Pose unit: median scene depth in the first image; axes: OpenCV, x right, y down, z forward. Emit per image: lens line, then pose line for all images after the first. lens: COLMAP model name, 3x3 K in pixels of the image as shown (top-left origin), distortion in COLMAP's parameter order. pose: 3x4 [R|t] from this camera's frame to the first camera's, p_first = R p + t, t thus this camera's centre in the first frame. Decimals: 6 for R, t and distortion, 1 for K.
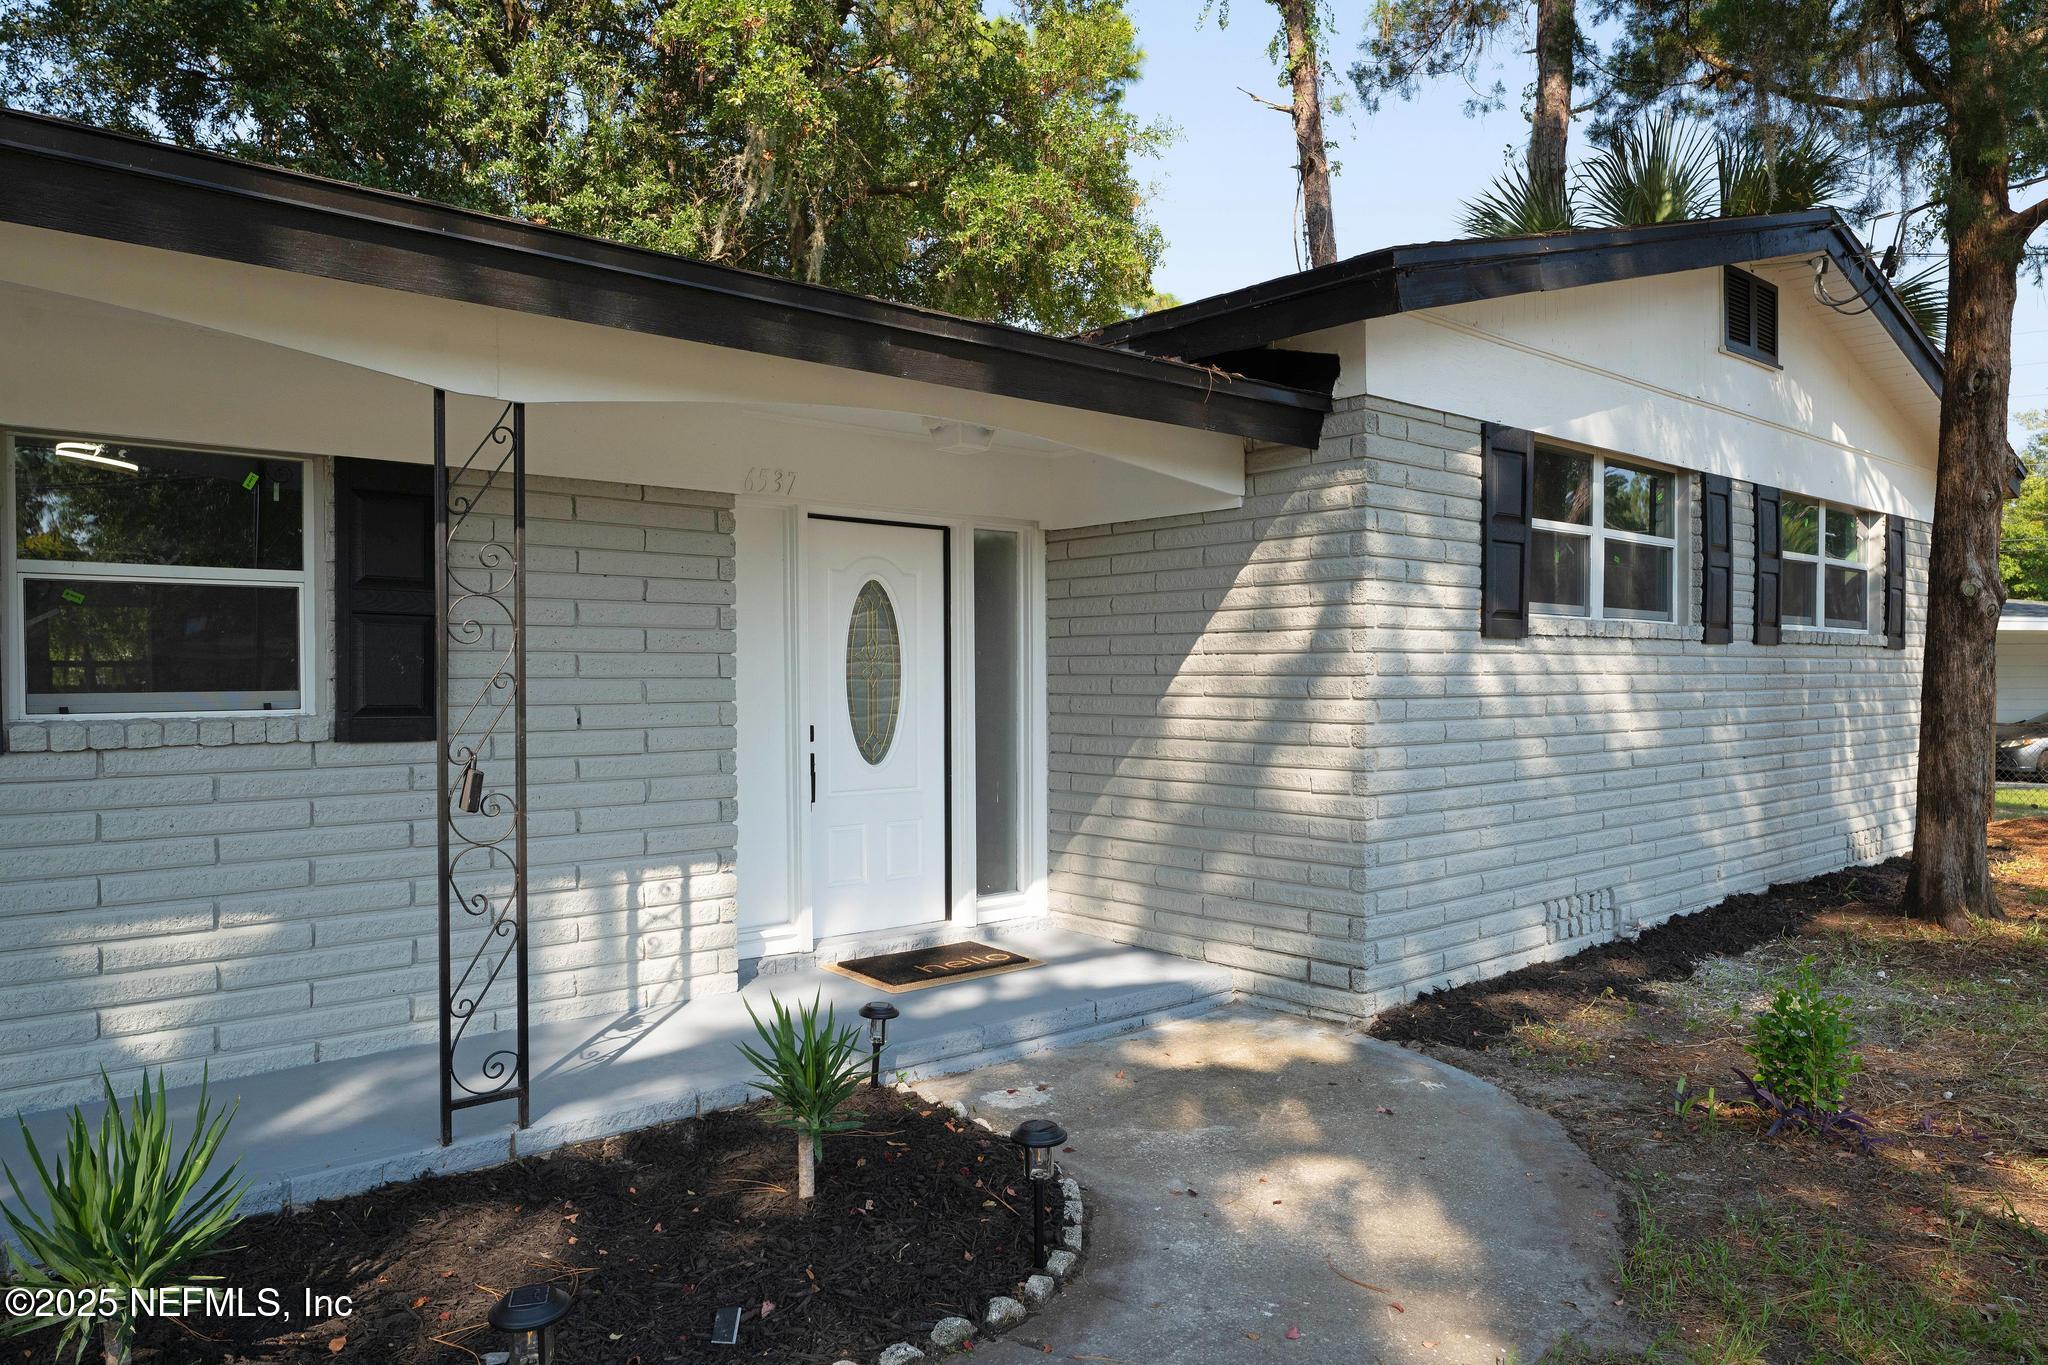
lens RADIAL K [[1387.0, 0, 1022.8], [0, 1387.0, 683.2], [0, 0, 1]] dist [-0.005406, -0.002125]
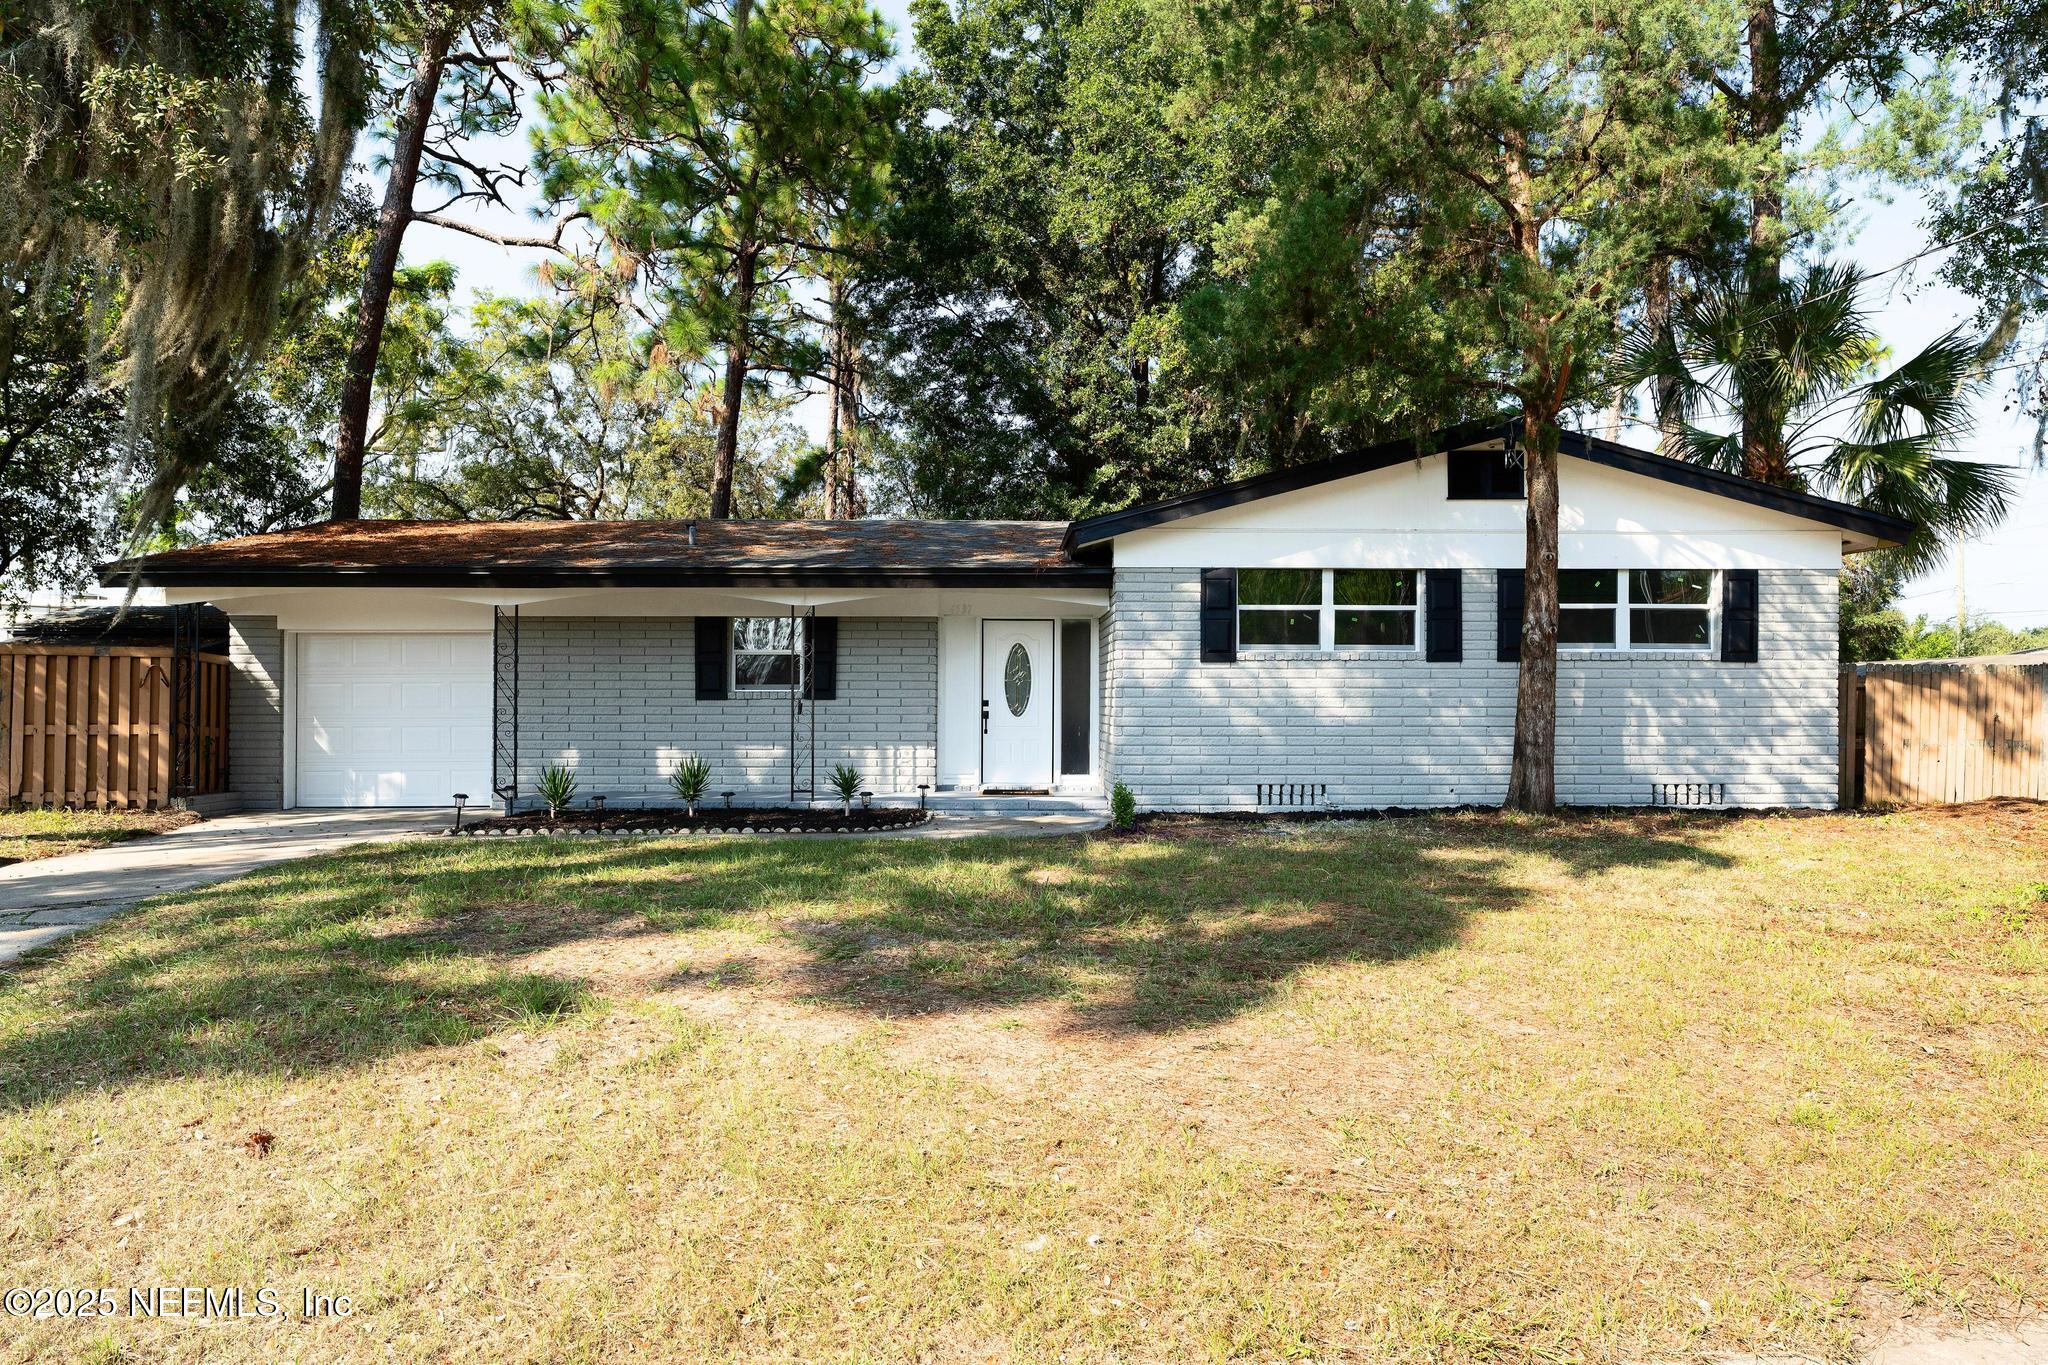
lens RADIAL K [[1242.2, 0, 1023.8], [0, 1242.2, 680.0], [0, 0, 1]] dist [0.003110, 0.000047]
pose [[0.752834, -0.004563, -0.658194, 1.681806], [-0.006022, 0.999886, -0.013819, 0.029293], [0.658183, 0.014367, 0.752721, -0.832261]]
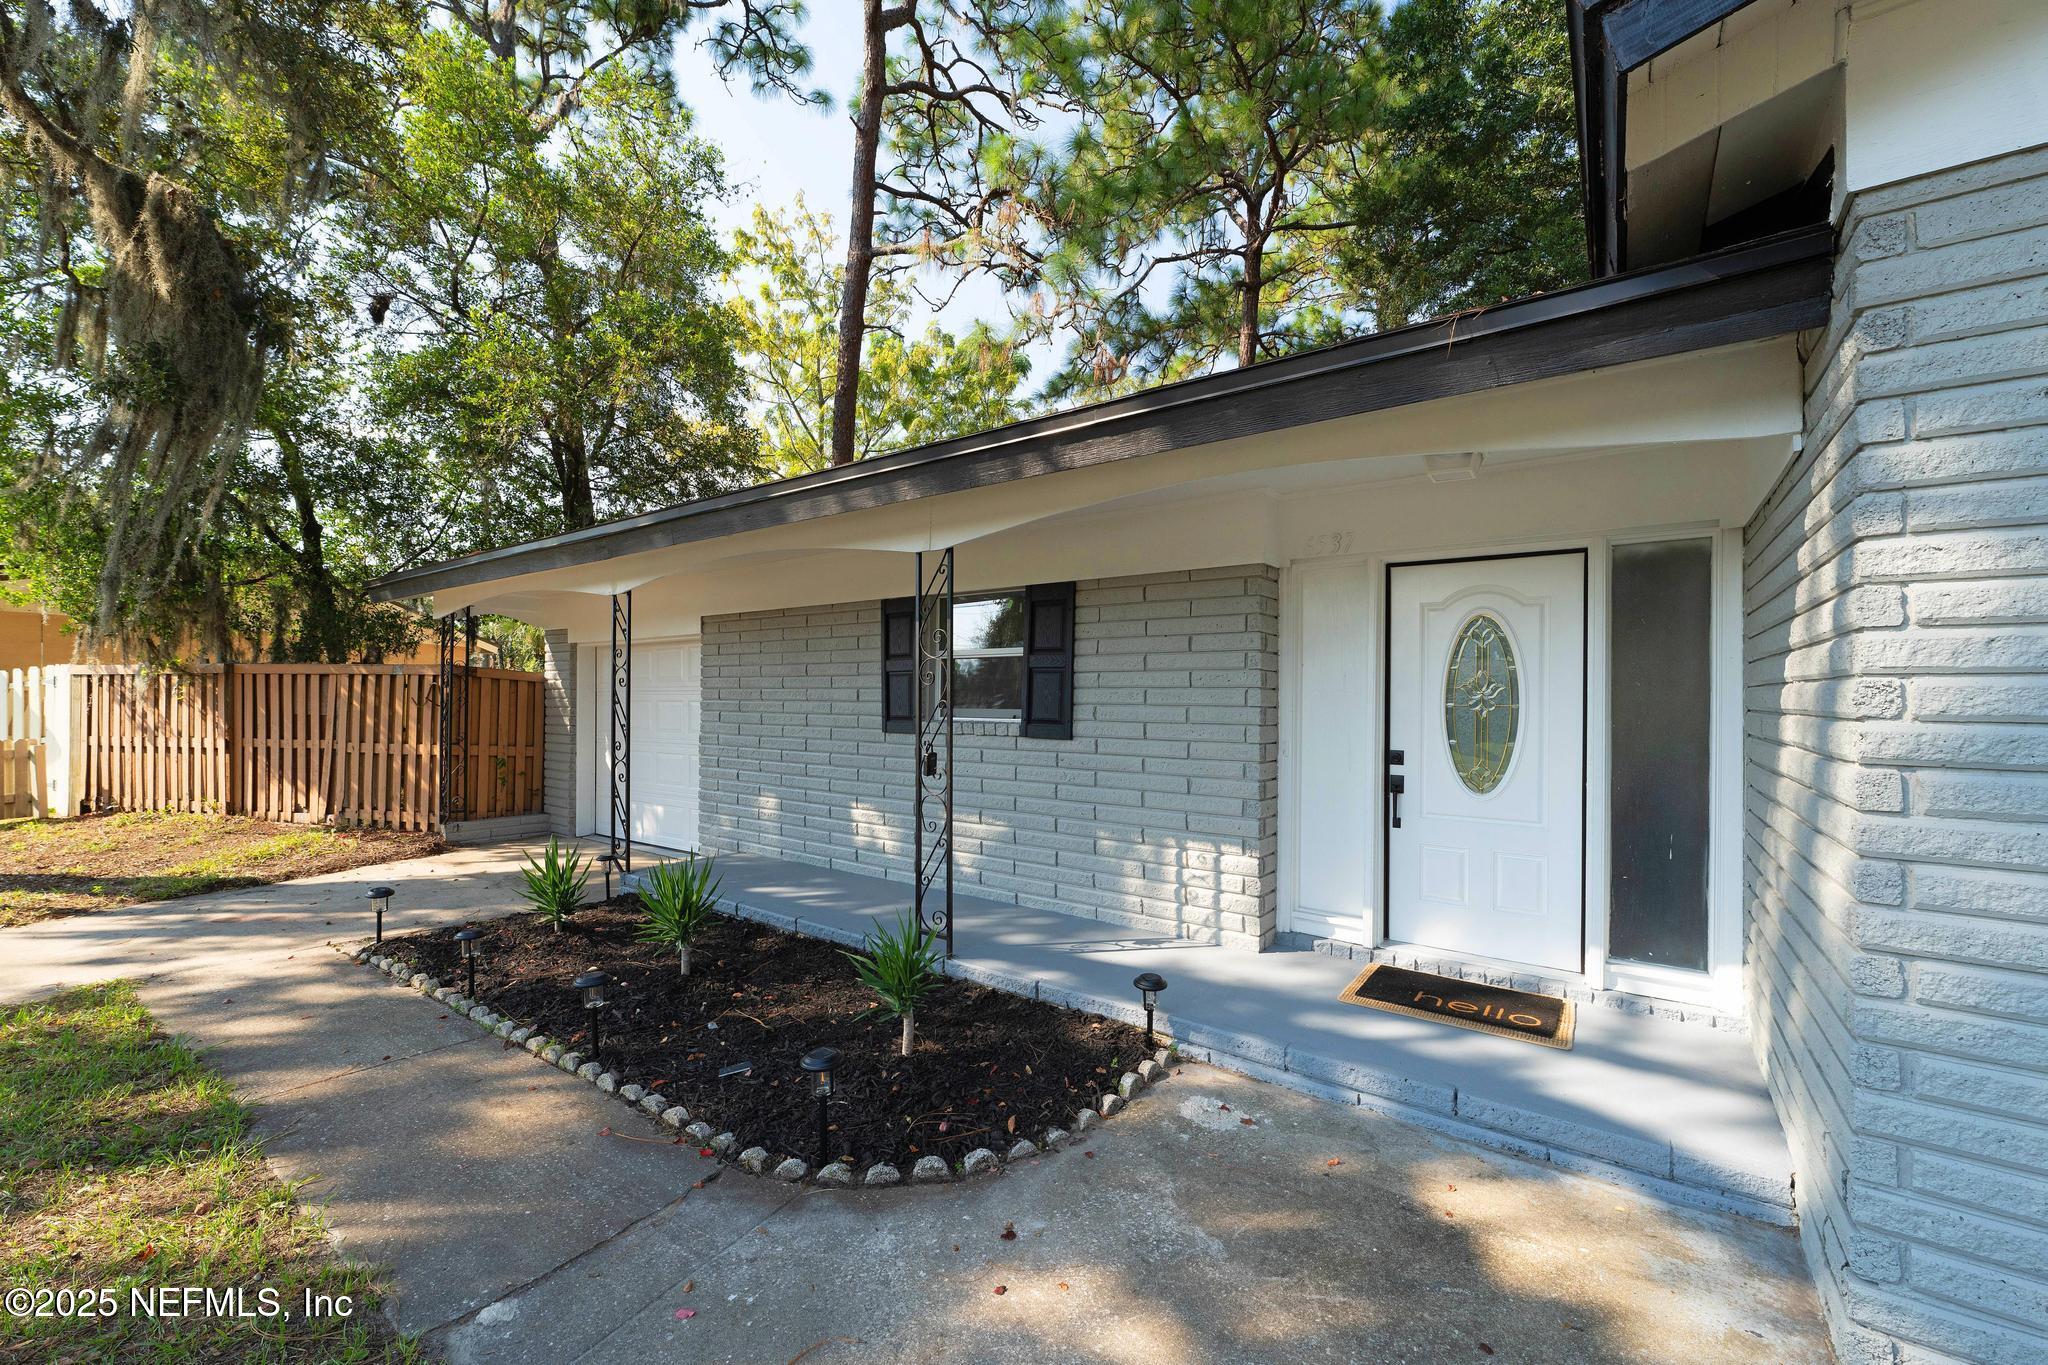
lens RADIAL K [[824.2, 0, 1022.9], [0, 824.2, 691.6], [0, 0, 1]] dist [0.003851, 0.000403]
pose [[0.202906, -0.006510, -0.979177, 0.519579], [-0.016762, 0.999808, -0.010121, -0.006521], [0.979055, 0.018466, 0.202758, 0.661543]]
